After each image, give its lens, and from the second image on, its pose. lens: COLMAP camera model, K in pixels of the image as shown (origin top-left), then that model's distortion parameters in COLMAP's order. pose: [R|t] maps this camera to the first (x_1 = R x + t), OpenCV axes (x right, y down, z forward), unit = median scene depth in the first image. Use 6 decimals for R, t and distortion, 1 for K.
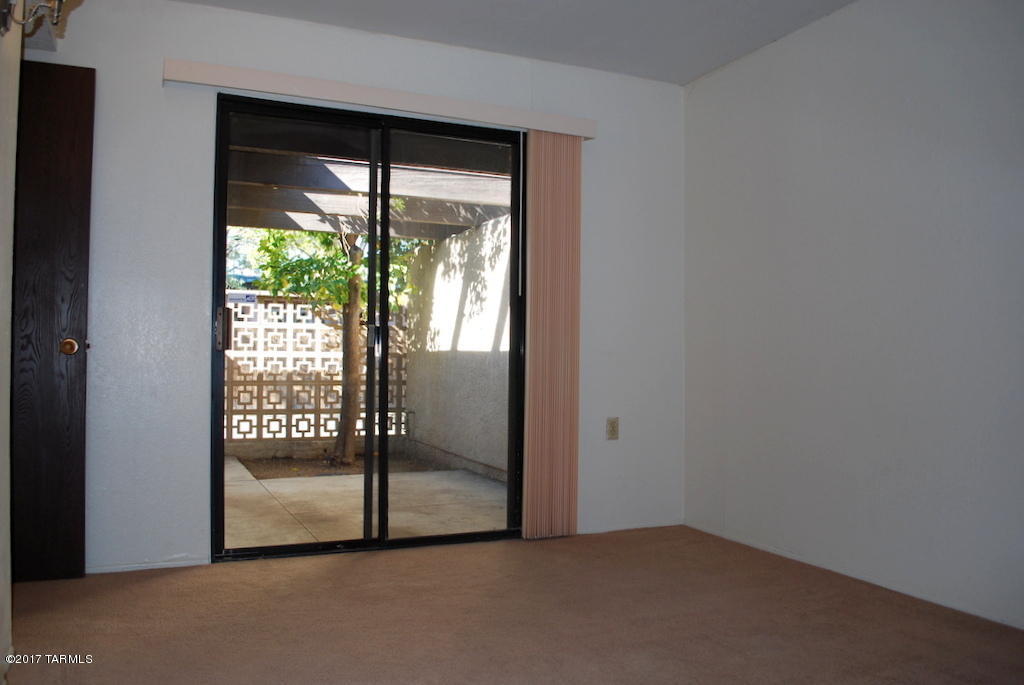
lens RADIAL K [[827.6, 0, 512.0], [0, 827.6, 342.5], [0, 0, 1]] dist [-0.076263, -0.001683]
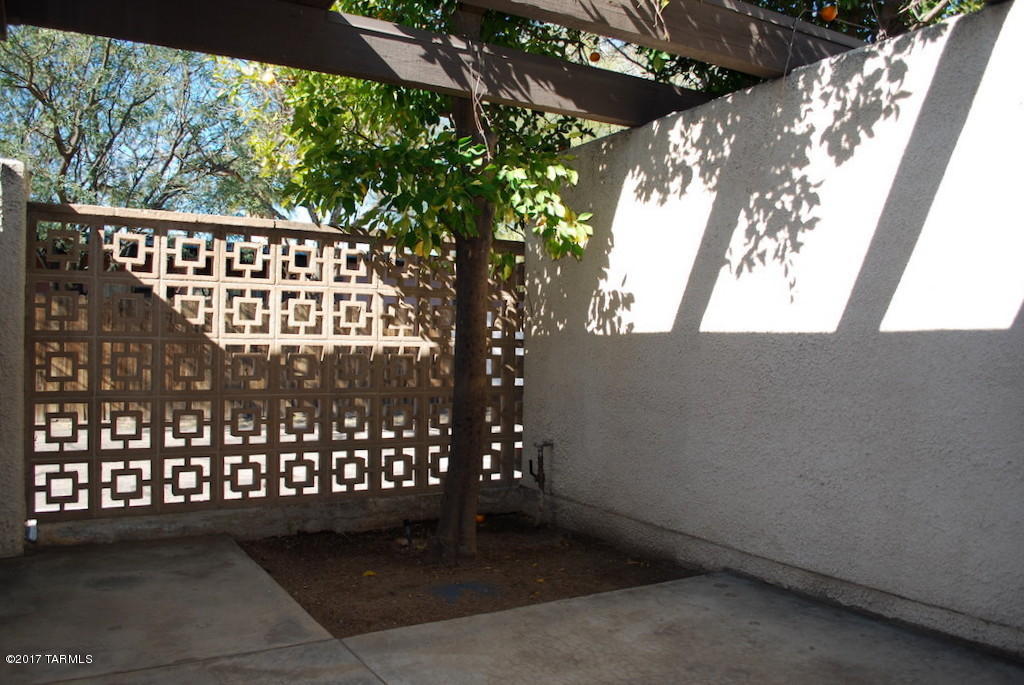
lens RADIAL K [[827.6, 0, 512.0], [0, 827.6, 342.5], [0, 0, 1]] dist [-0.076263, -0.001683]
pose [[0.994614, 0.002496, 0.103617, -0.223566], [-0.003748, 0.999922, 0.011888, 0.009730], [-0.103579, -0.012212, 0.994546, 0.487700]]
